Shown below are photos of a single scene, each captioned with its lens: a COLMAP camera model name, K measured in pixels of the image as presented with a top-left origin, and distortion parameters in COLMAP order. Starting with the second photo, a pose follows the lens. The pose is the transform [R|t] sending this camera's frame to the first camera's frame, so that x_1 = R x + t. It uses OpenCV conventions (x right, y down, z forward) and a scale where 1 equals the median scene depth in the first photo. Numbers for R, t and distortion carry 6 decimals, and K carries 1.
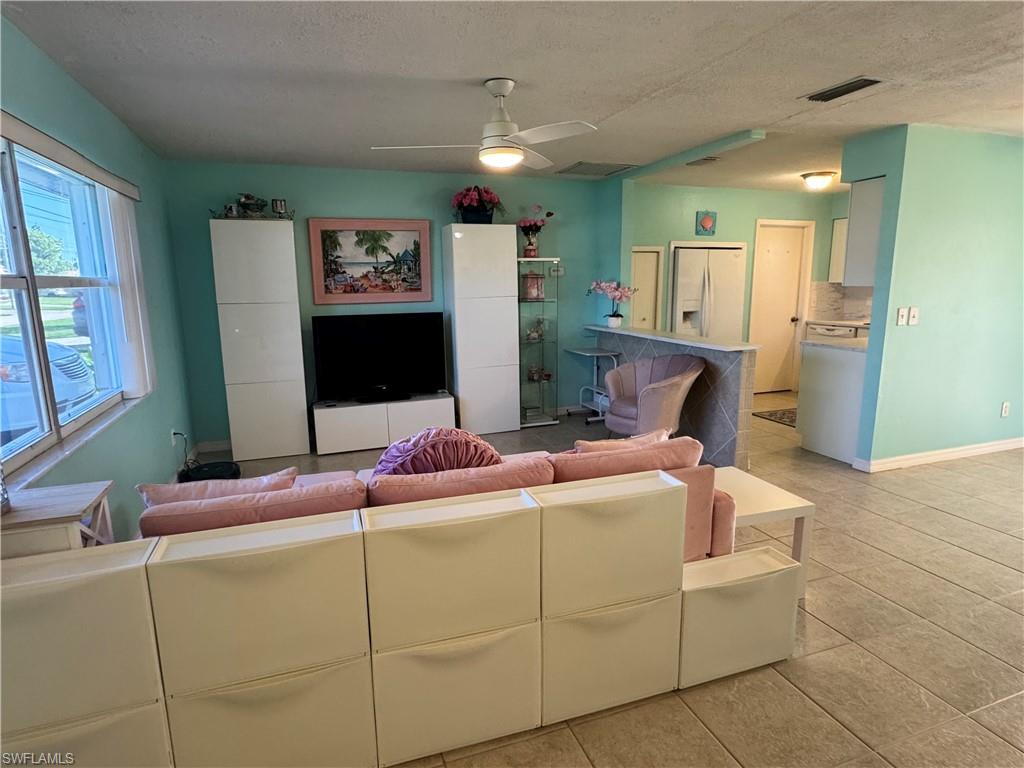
lens RADIAL K [[565.2, 0, 510.2], [0, 565.2, 385.7], [0, 0, 1]] dist [-0.000241, -0.000113]
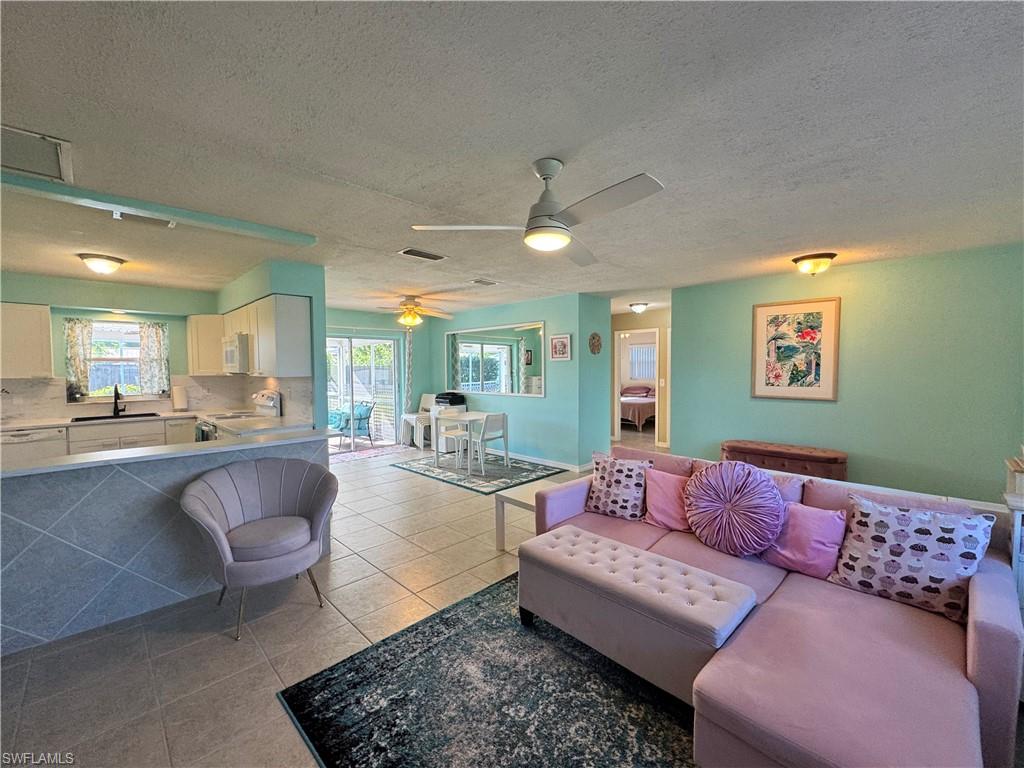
lens RADIAL K [[419.1, 0, 512.0], [0, 419.1, 384.0], [0, 0, 1]] dist [-0.003956, 0.000166]
pose [[-0.427649, -0.021845, 0.903681, -0.359903], [0.176770, 0.978386, 0.107303, -0.144313], [-0.886492, 0.205632, -0.414544, 0.793462]]
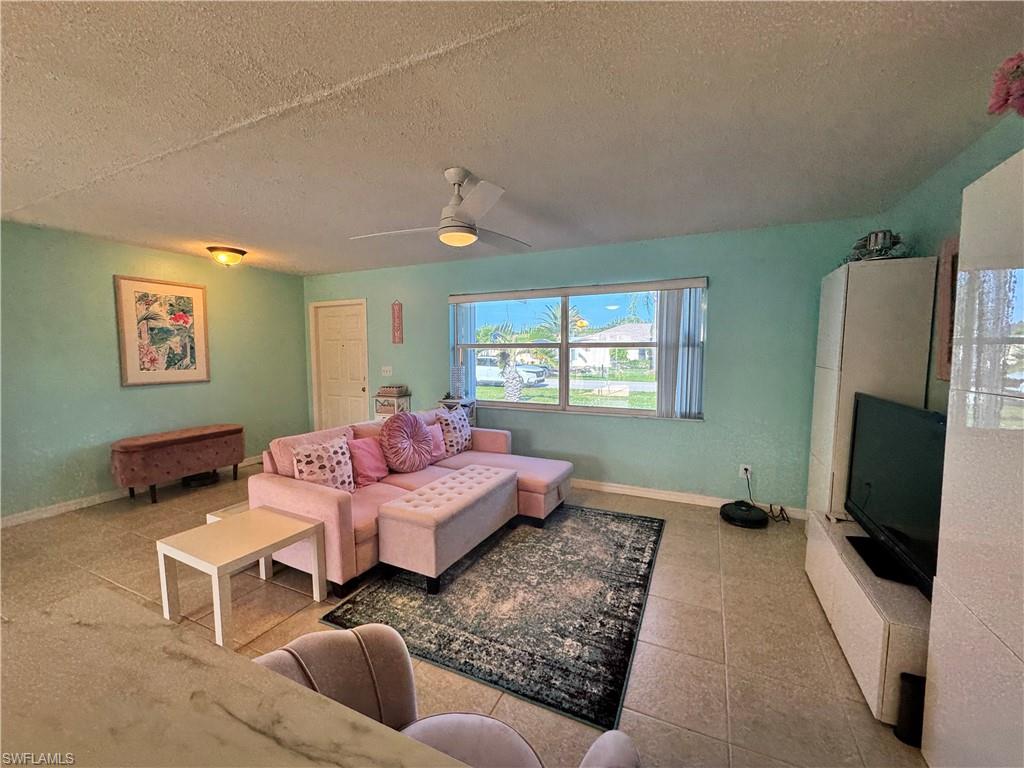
lens RADIAL K [[419.1, 0, 512.0], [0, 419.1, 384.0], [0, 0, 1]] dist [-0.003956, 0.000166]
pose [[-0.707677, 0.072865, -0.702769, 0.291160], [-0.116618, 0.968979, 0.217899, -0.179482], [0.696845, 0.236158, -0.677227, 0.970669]]
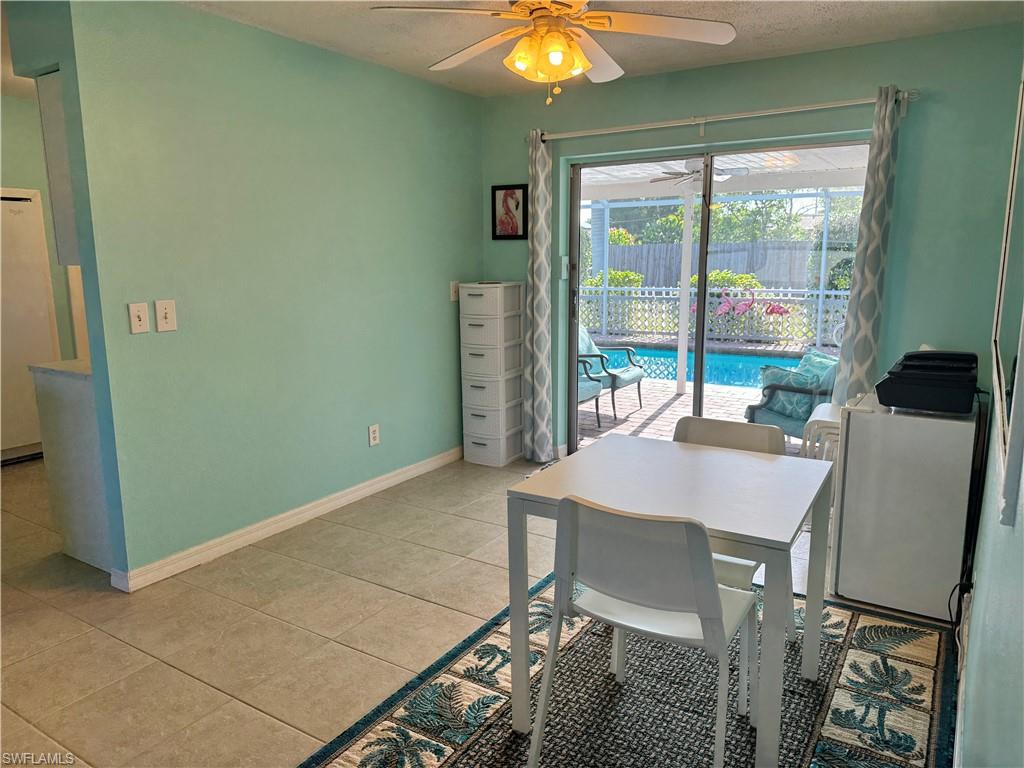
lens RADIAL K [[718.8, 0, 506.0], [0, 718.8, 376.3], [0, 0, 1]] dist [0.143764, -0.256501]
pose [[0.797375, -0.097894, 0.595492, 0.425760], [0.109514, 0.993844, 0.016738, -0.027283], [-0.593464, 0.051868, 0.803187, 0.139960]]
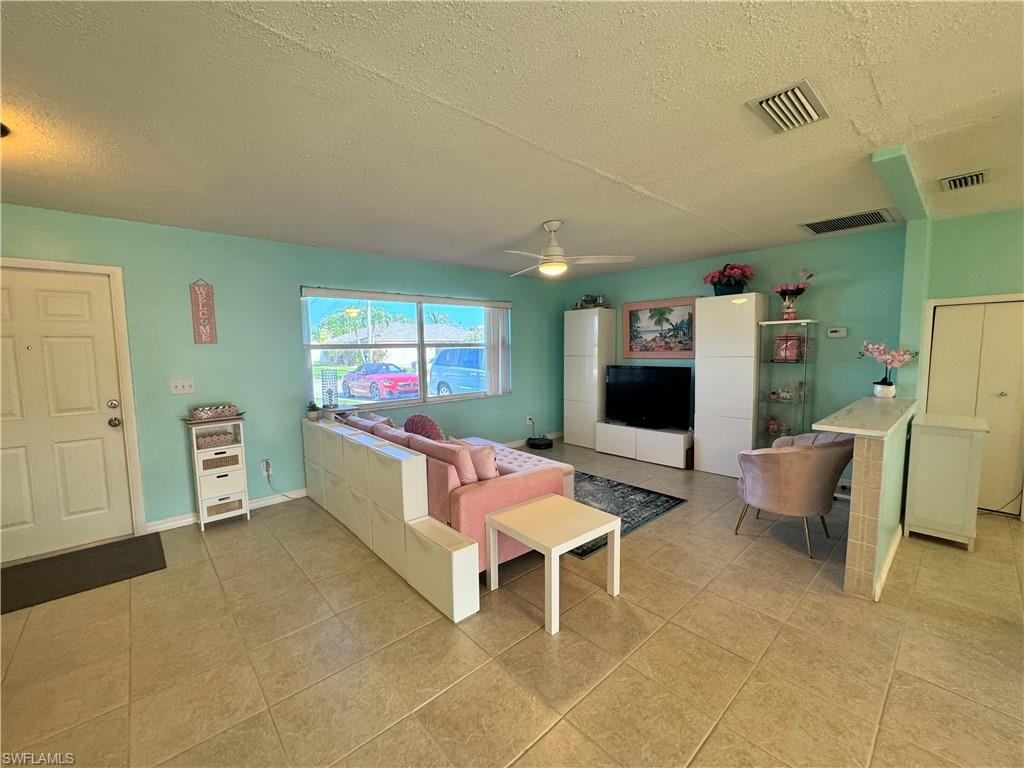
lens RADIAL K [[416.2, 0, 511.2], [0, 416.2, 386.8], [0, 0, 1]] dist [-0.001985, -0.000177]
pose [[0.381676, 0.096148, -0.919282, 0.590324], [-0.158966, 0.986584, 0.037186, -0.057789], [0.910524, 0.131941, 0.391839, 0.273972]]
